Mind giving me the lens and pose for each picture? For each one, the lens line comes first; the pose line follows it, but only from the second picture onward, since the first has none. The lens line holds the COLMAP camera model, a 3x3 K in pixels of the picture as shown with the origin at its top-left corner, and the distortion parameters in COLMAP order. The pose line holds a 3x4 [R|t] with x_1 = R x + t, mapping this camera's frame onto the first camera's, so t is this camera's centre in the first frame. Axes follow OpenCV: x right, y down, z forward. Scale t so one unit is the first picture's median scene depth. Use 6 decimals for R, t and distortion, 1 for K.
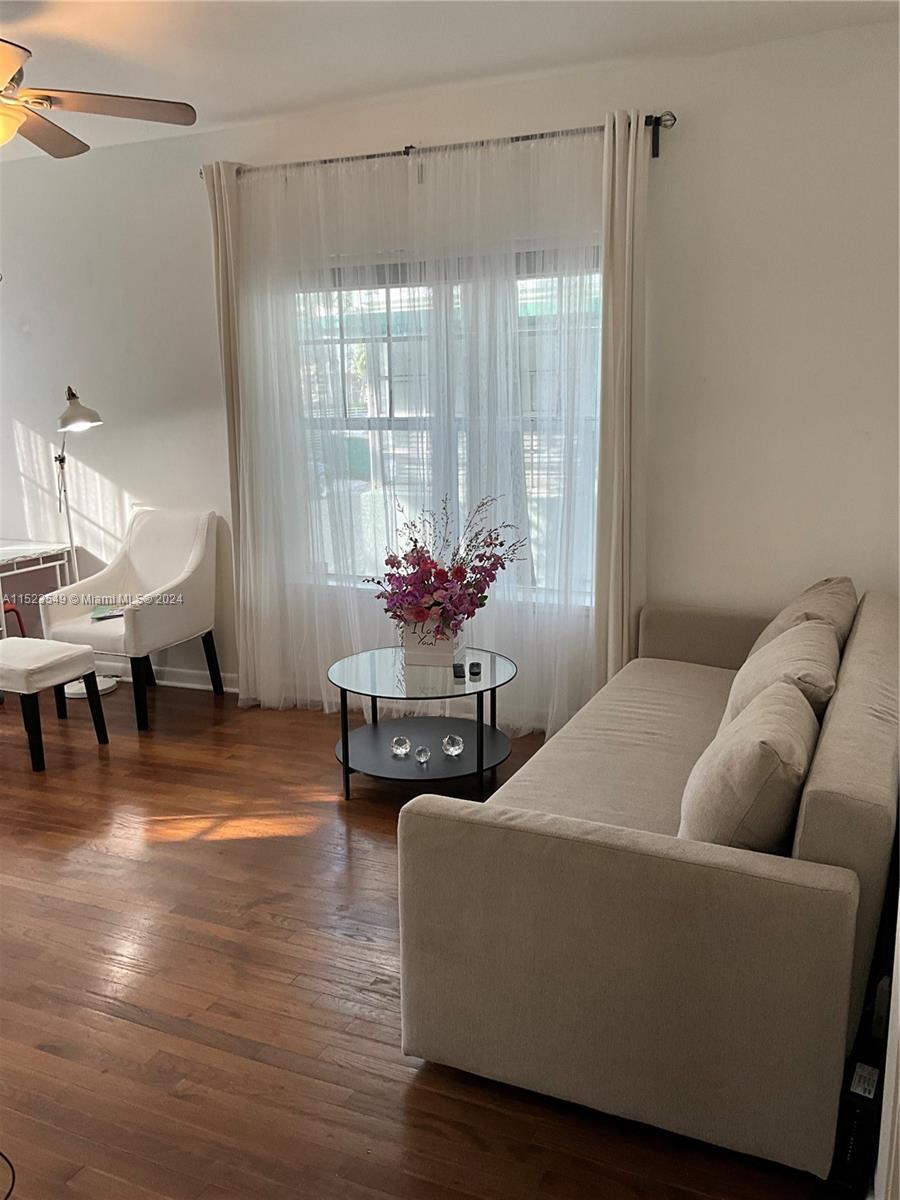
lens RADIAL K [[980.8, 0, 423.1], [0, 980.8, 597.5], [0, 0, 1]] dist [0.079900, 0.000329]
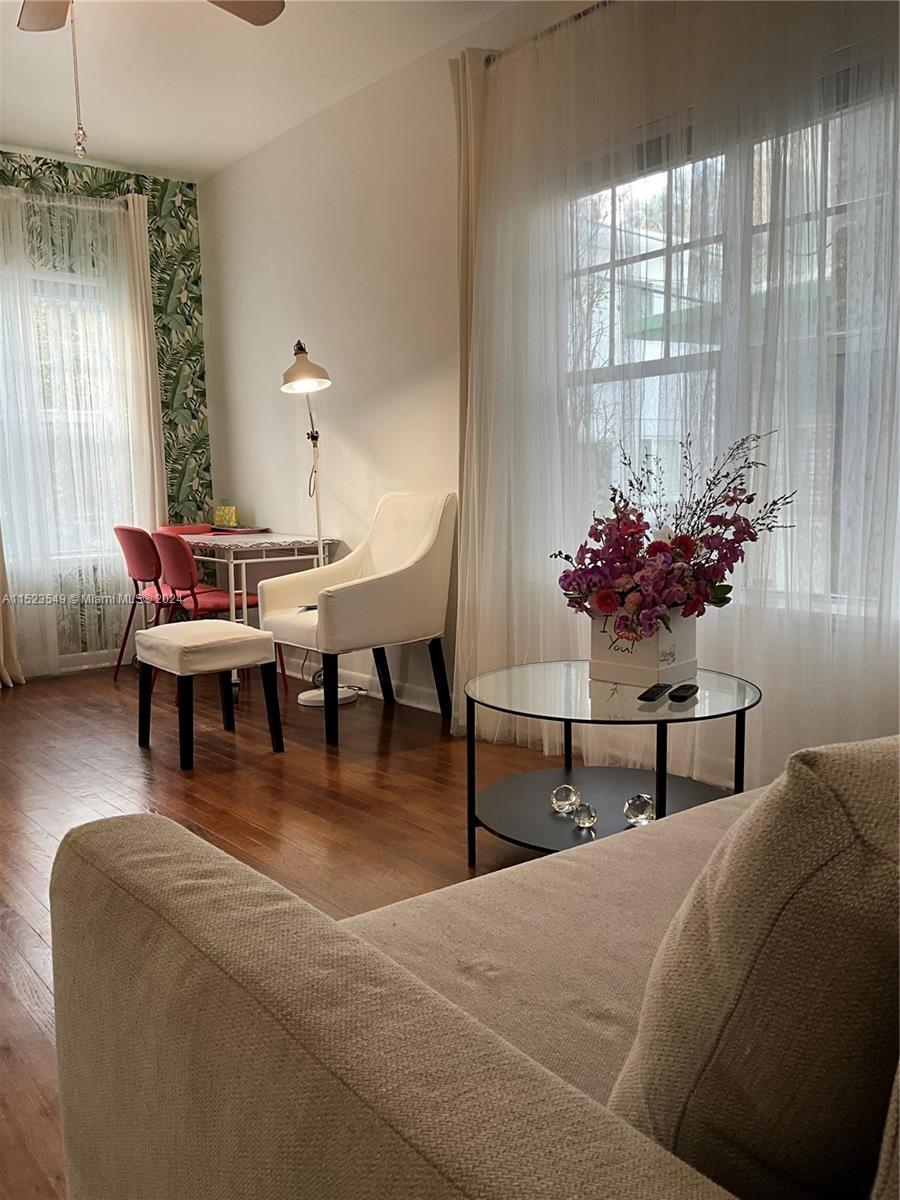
lens RADIAL K [[975.7, 0, 450.0], [0, 975.7, 600.0], [0, 0, 1]] dist [0.112187, -0.233036]
pose [[0.890551, 0.057874, -0.451188, 0.167623], [-0.095505, 0.993554, -0.061063, 0.055798], [0.444746, 0.097470, 0.890338, 0.312358]]
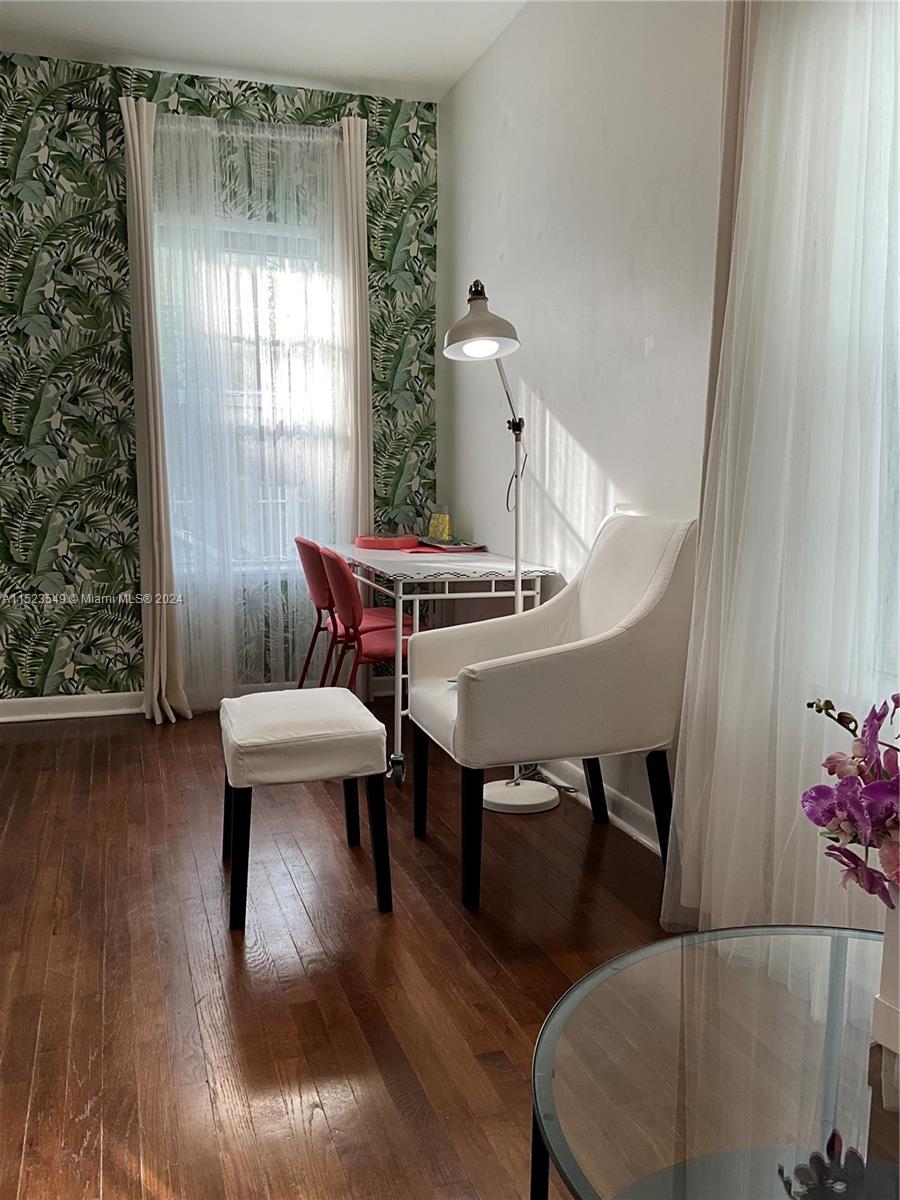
lens RADIAL K [[975.7, 0, 450.0], [0, 975.7, 600.0], [0, 0, 1]] dist [0.112187, -0.233036]
pose [[0.676060, 0.118682, -0.727226, 0.072738], [-0.173214, 0.984884, -0.000296, -0.025842], [0.716198, 0.126165, 0.686398, 0.623114]]
